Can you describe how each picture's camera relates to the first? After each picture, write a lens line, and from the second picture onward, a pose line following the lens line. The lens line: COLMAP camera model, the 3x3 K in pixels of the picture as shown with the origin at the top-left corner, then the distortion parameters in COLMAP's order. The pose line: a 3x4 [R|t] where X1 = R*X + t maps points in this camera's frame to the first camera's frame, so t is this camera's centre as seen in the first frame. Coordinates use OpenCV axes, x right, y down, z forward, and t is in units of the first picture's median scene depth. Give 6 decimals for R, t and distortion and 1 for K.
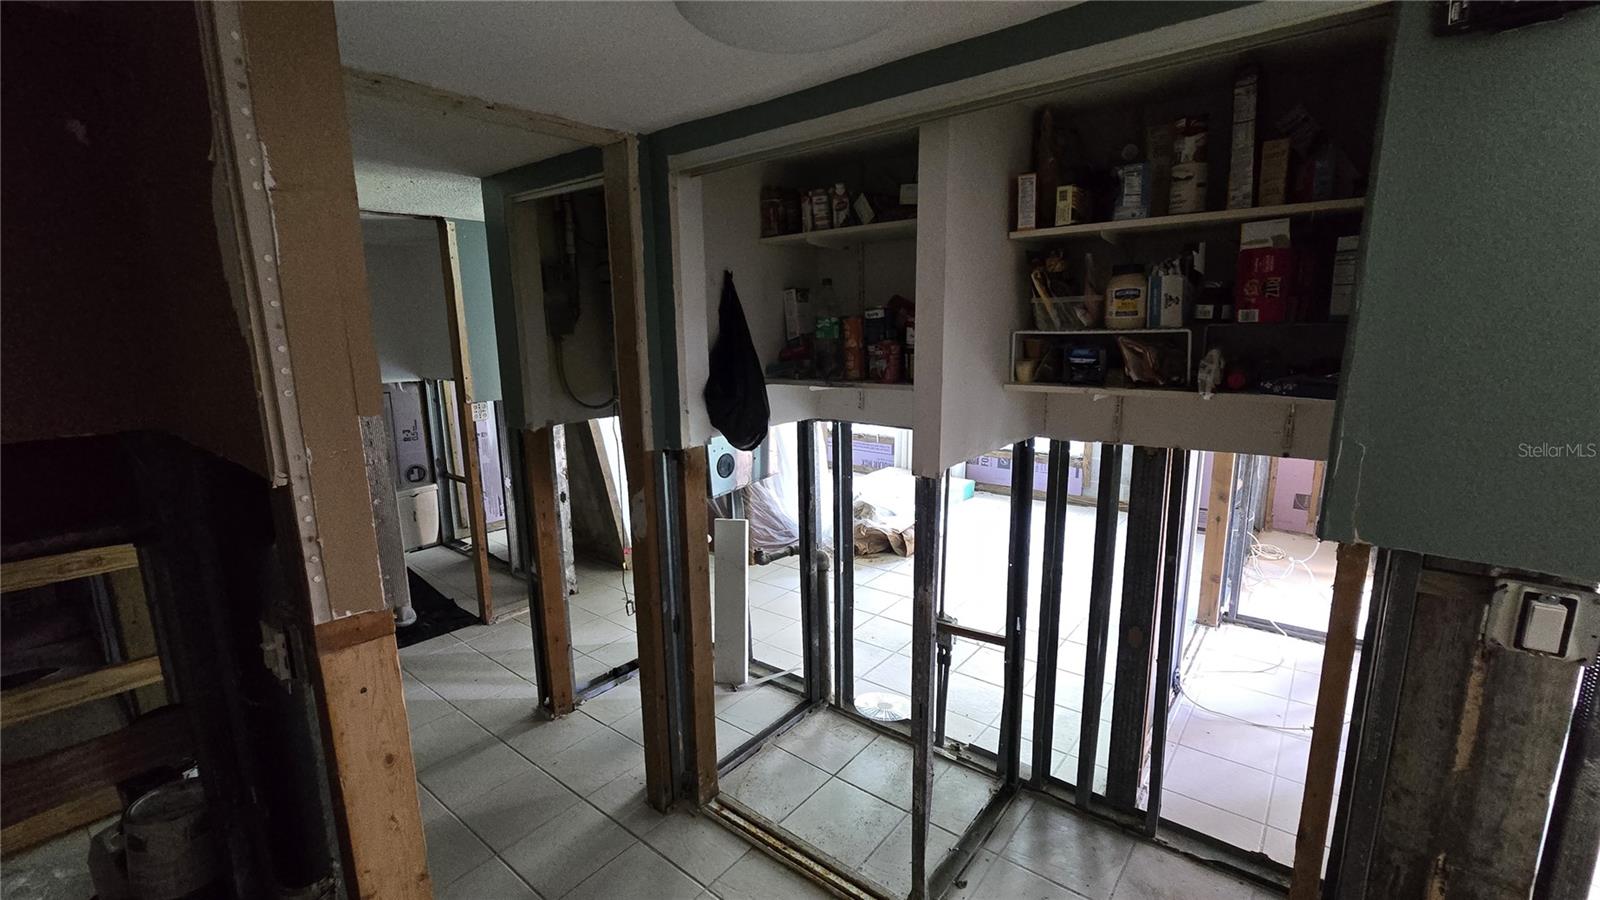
lens RADIAL K [[655.0, 0, 809.0], [0, 655.0, 439.3], [0, 0, 1]] dist [-0.003113, 0.000750]
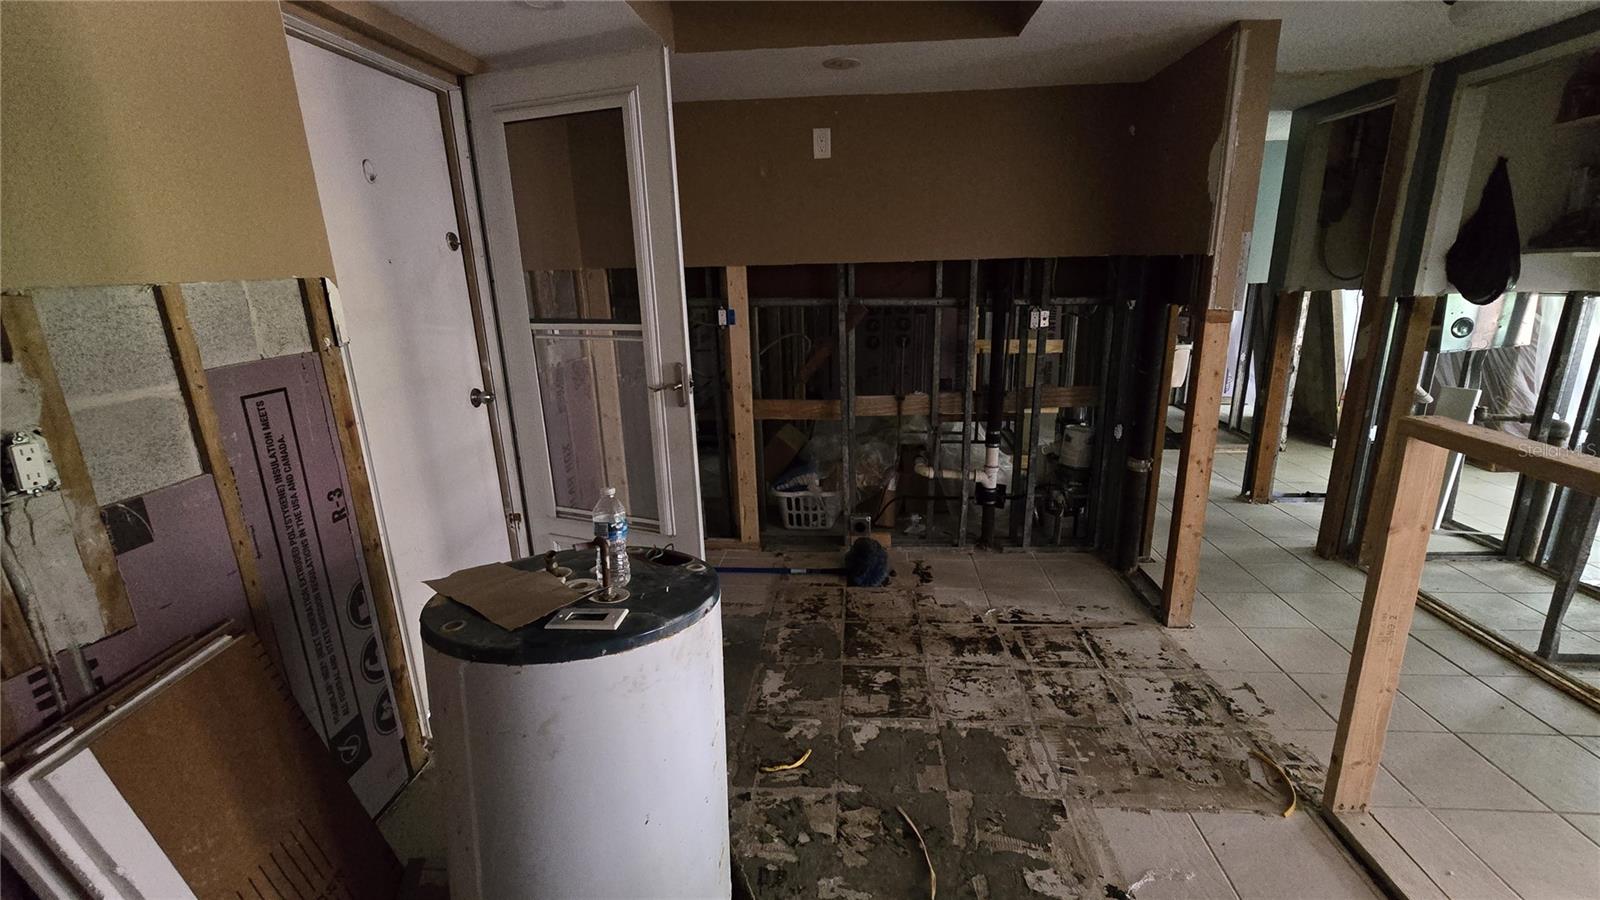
lens RADIAL K [[655.0, 0, 824.0], [0, 655.0, 435.8], [0, 0, 1]] dist [-0.003113, 0.000750]
pose [[0.555005, 0.216892, -0.803074, 0.246836], [-0.132170, 0.976139, 0.172291, 0.196640], [0.821280, 0.010520, 0.570428, -0.689898]]
